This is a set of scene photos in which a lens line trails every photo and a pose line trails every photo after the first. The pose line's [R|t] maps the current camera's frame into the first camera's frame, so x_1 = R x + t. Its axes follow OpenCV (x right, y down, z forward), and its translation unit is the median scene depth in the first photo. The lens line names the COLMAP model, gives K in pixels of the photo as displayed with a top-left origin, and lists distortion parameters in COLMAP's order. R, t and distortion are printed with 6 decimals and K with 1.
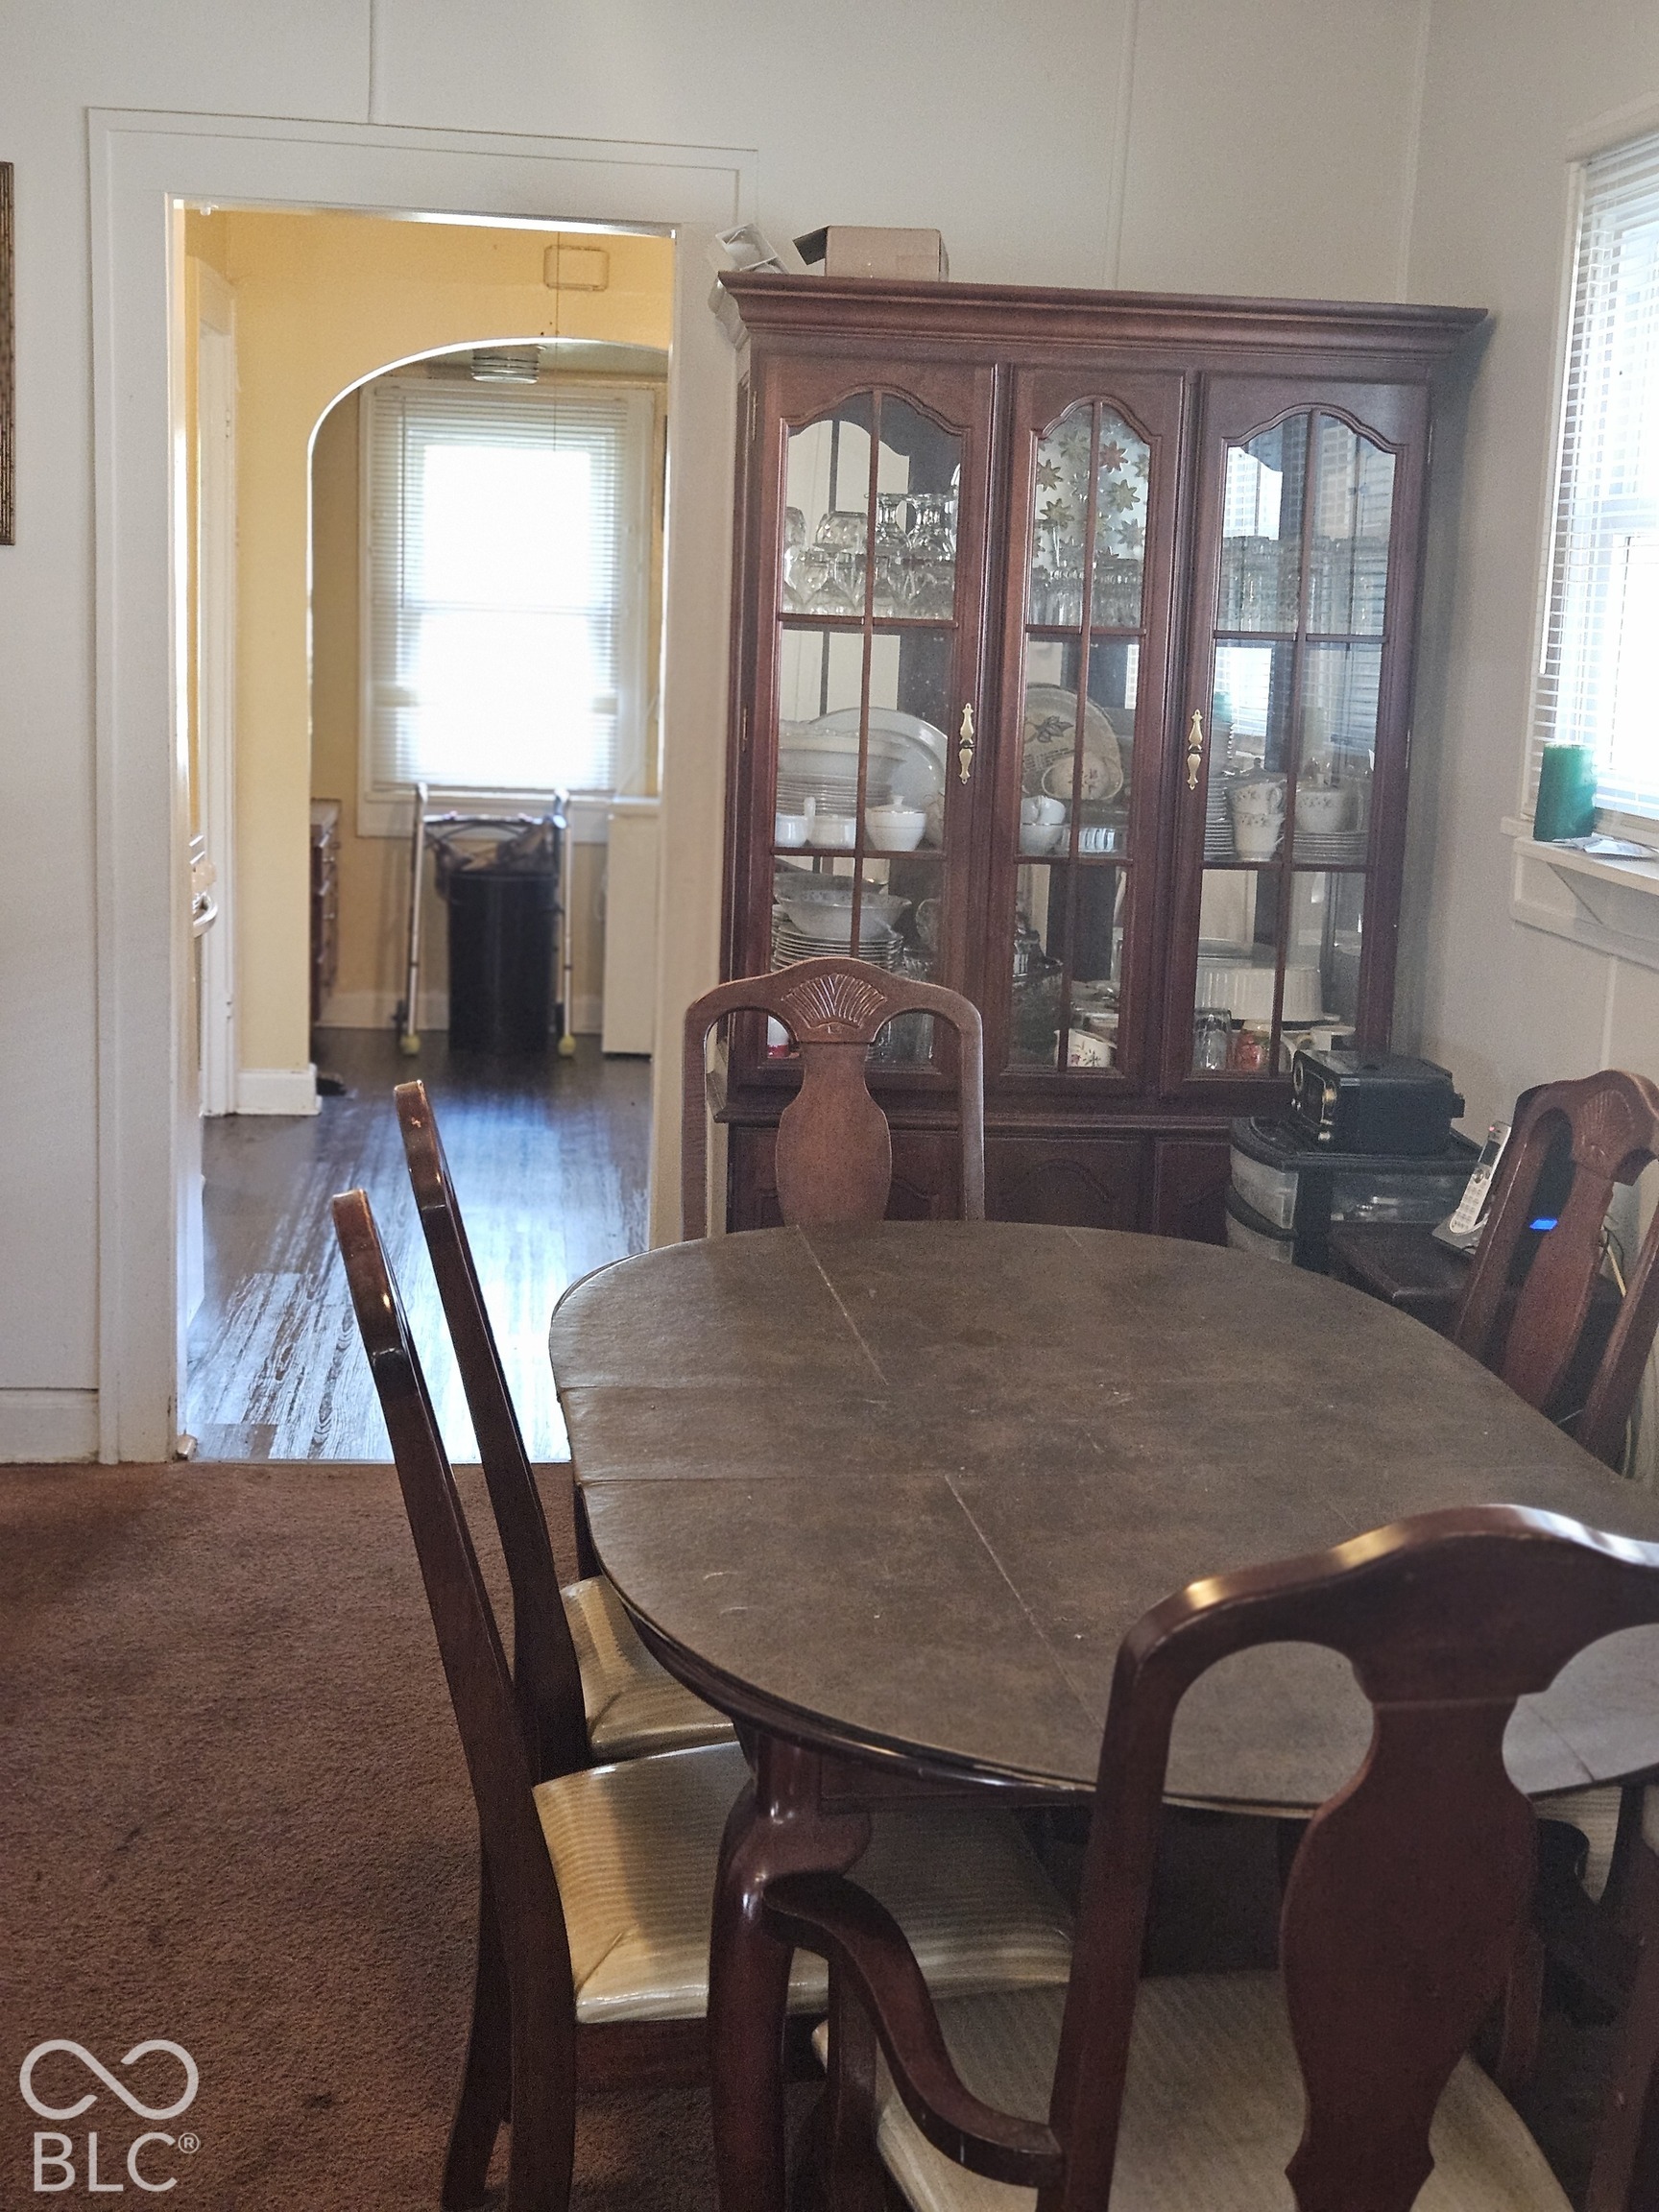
lens RADIAL K [[2967.8, 0, 829.5], [0, 2967.8, 1106.0], [0, 0, 1]] dist [0.065477, -0.048359]
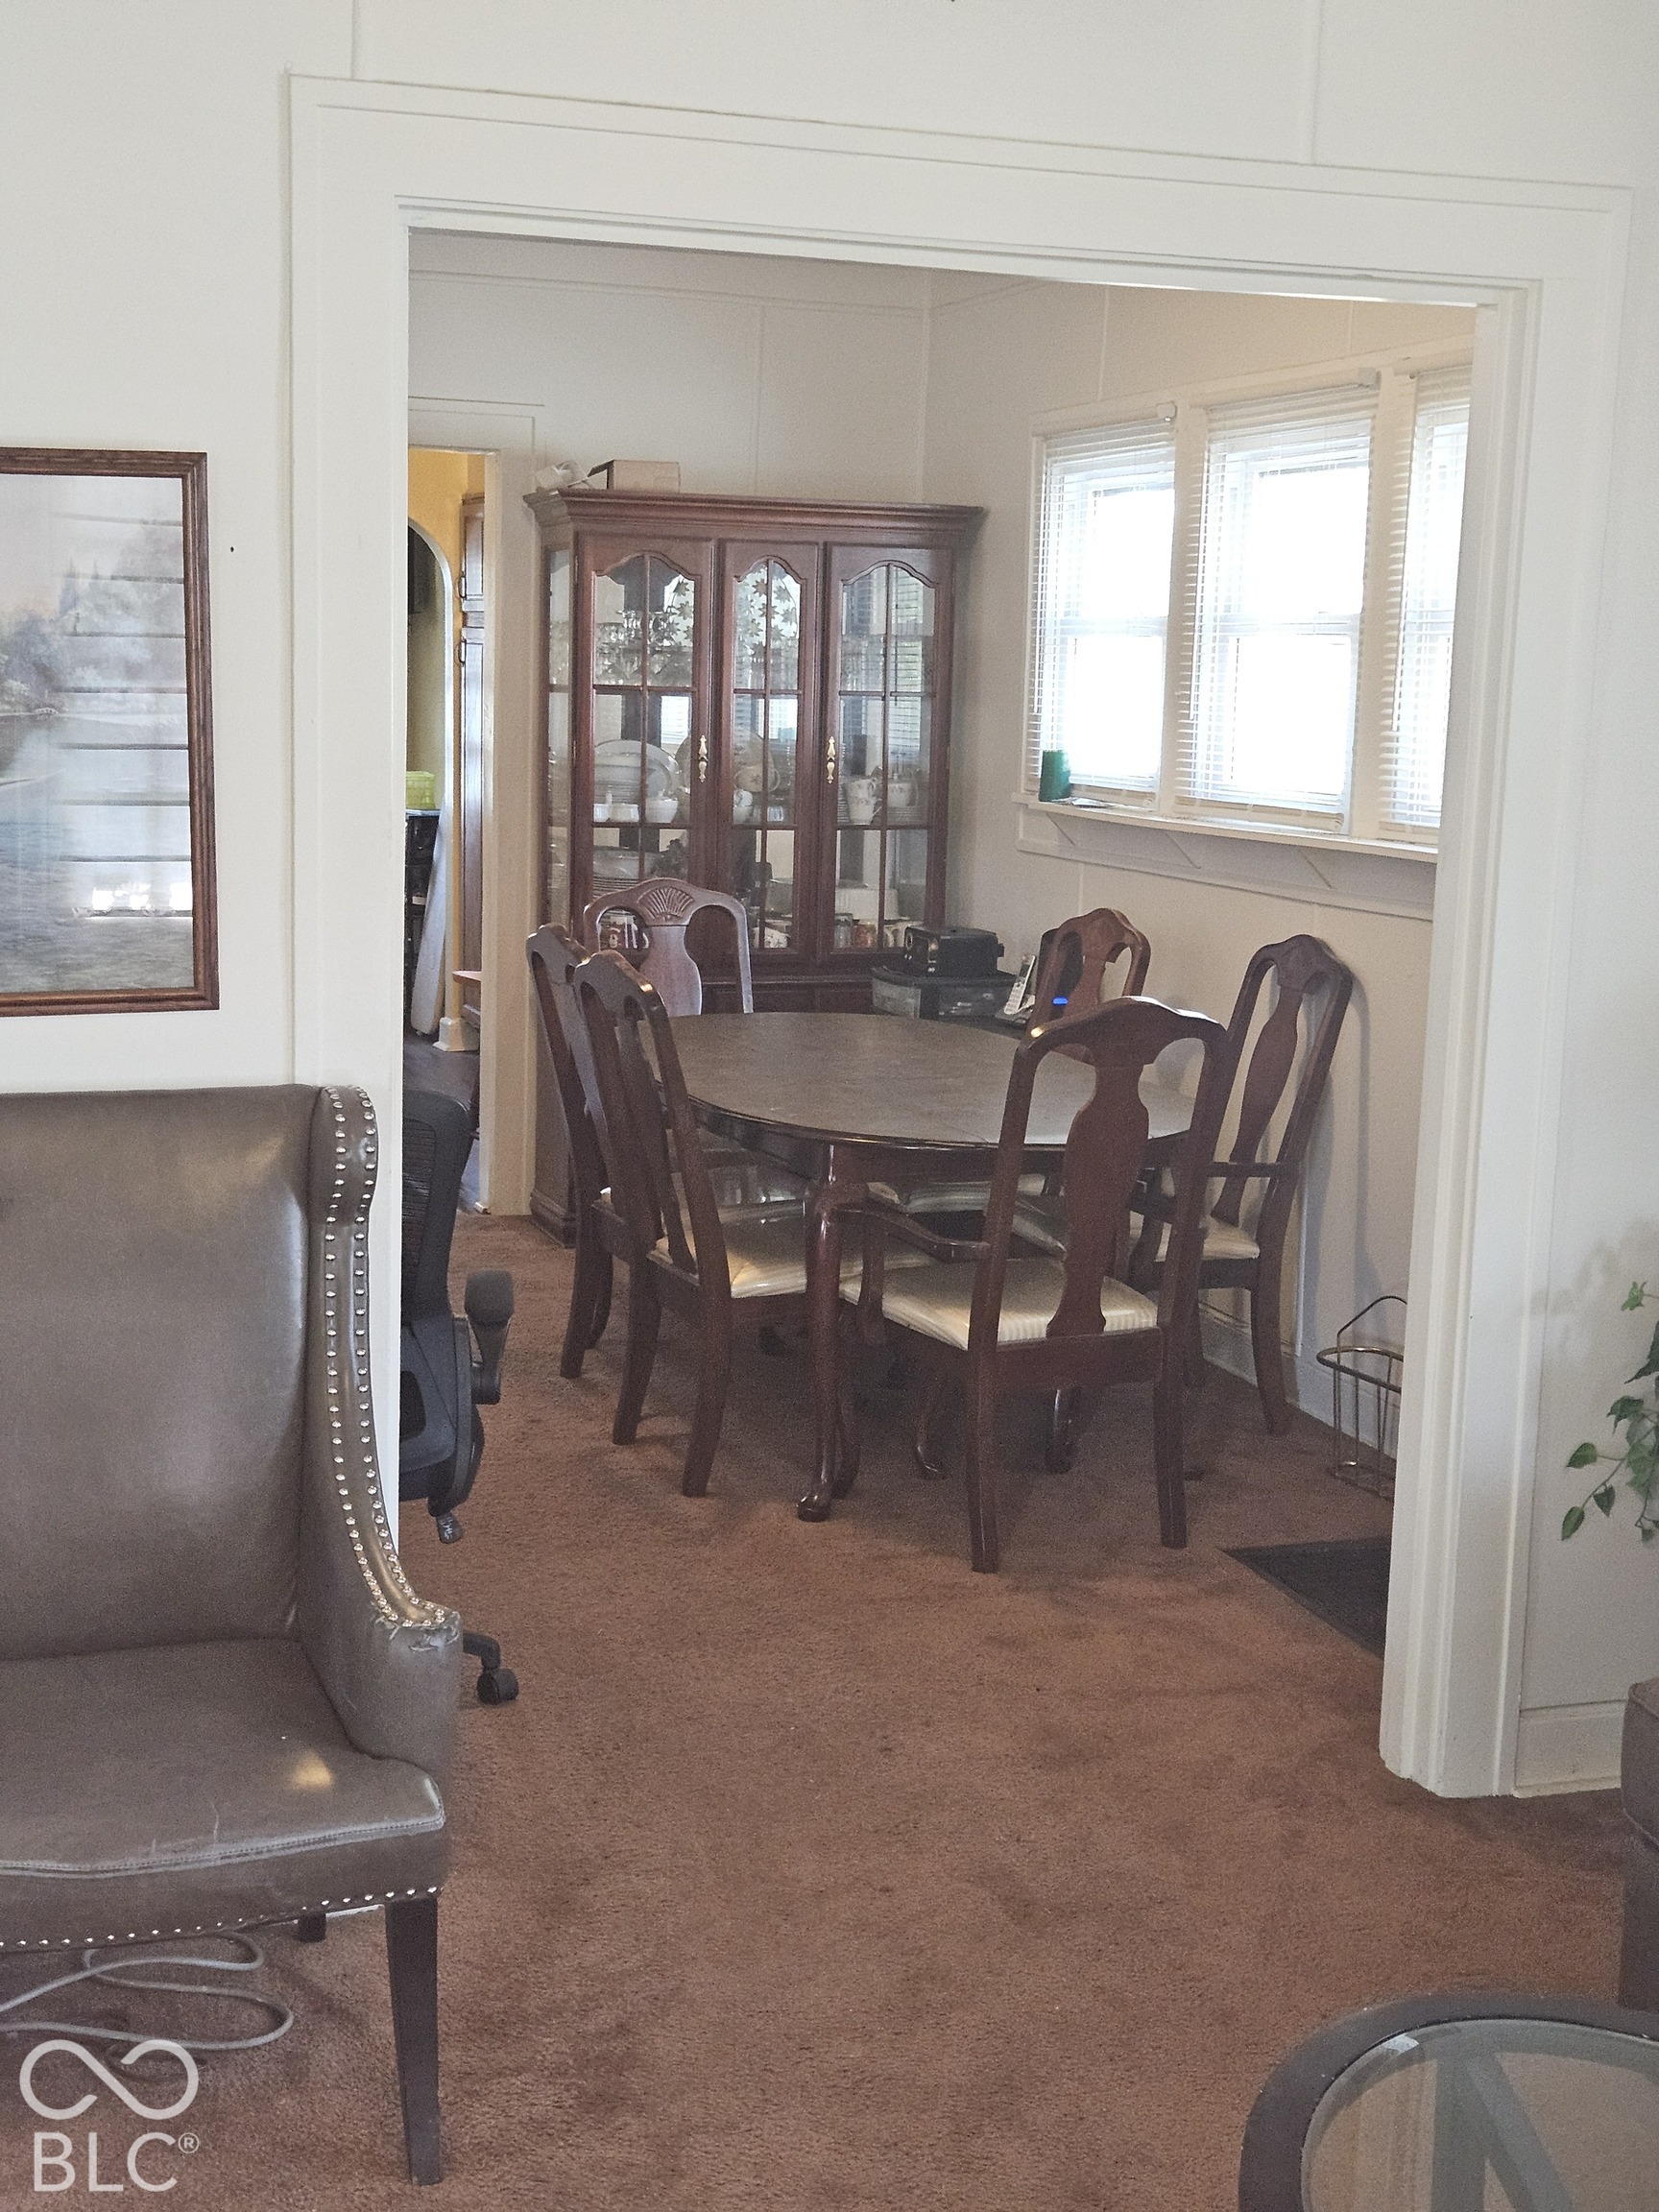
lens RADIAL K [[2616.2, 0, 829.5], [0, 2616.2, 1106.0], [0, 0, 1]] dist [0.025184, 0.004627]
pose [[0.976691, -0.050143, 0.208710, -0.195260], [0.049936, 0.998733, 0.006265, 0.067736], [-0.208760, 0.004303, 0.977957, -0.460299]]
